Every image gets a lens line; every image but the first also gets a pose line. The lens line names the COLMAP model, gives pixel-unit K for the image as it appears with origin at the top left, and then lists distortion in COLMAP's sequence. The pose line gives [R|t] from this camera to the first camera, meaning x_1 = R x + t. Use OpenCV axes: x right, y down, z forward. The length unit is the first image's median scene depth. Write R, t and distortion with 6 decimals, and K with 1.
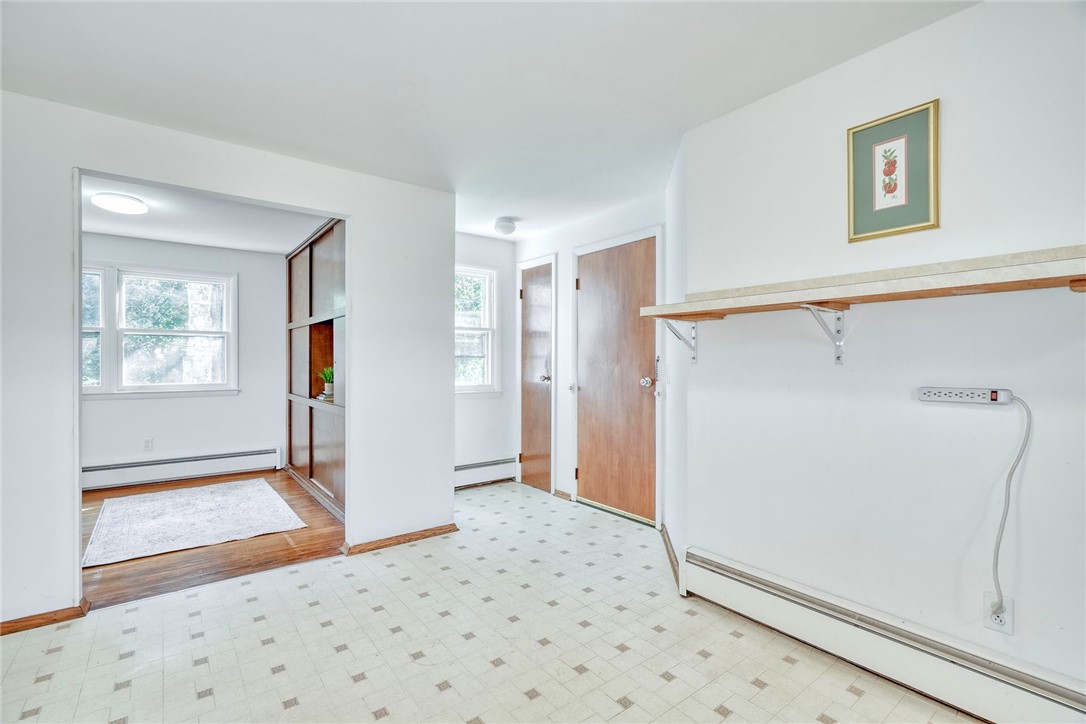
lens RADIAL K [[496.5, 0, 536.8], [0, 496.5, 362.5], [0, 0, 1]] dist [-0.002309, 0.000700]
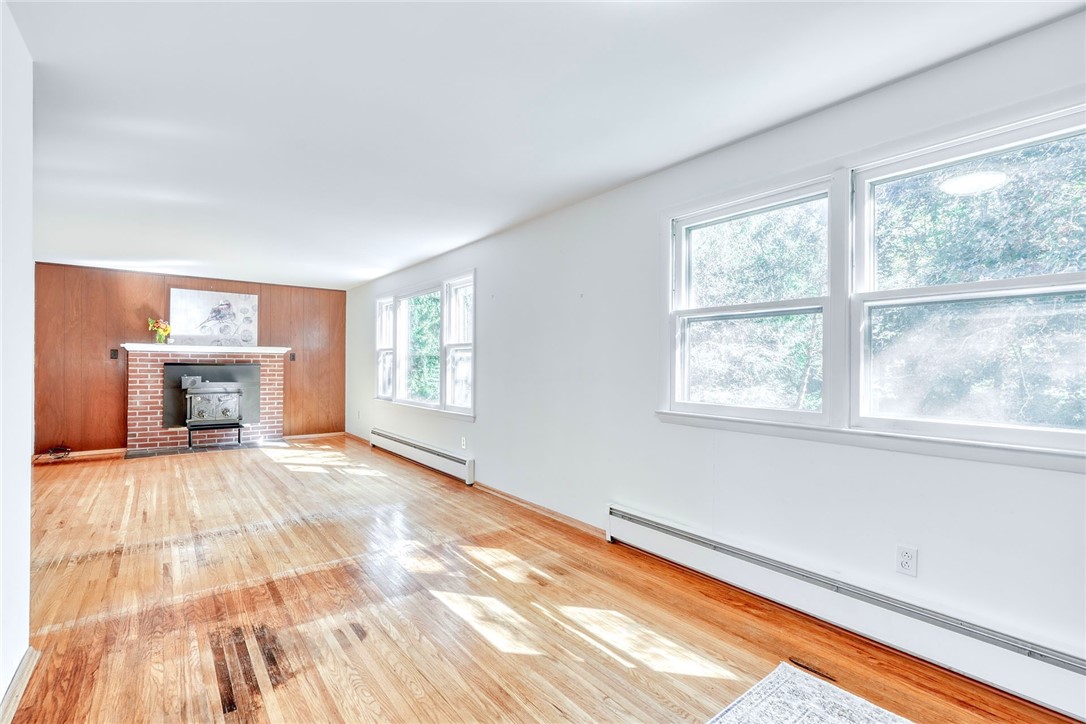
lens RADIAL K [[496.5, 0, 536.8], [0, 496.5, 362.5], [0, 0, 1]] dist [-0.002309, 0.000700]
pose [[-0.001671, 0.001737, -0.999997, -0.357953], [-0.006756, 0.999976, 0.001748, -0.002557], [0.999976, 0.006759, -0.001659, 0.682292]]
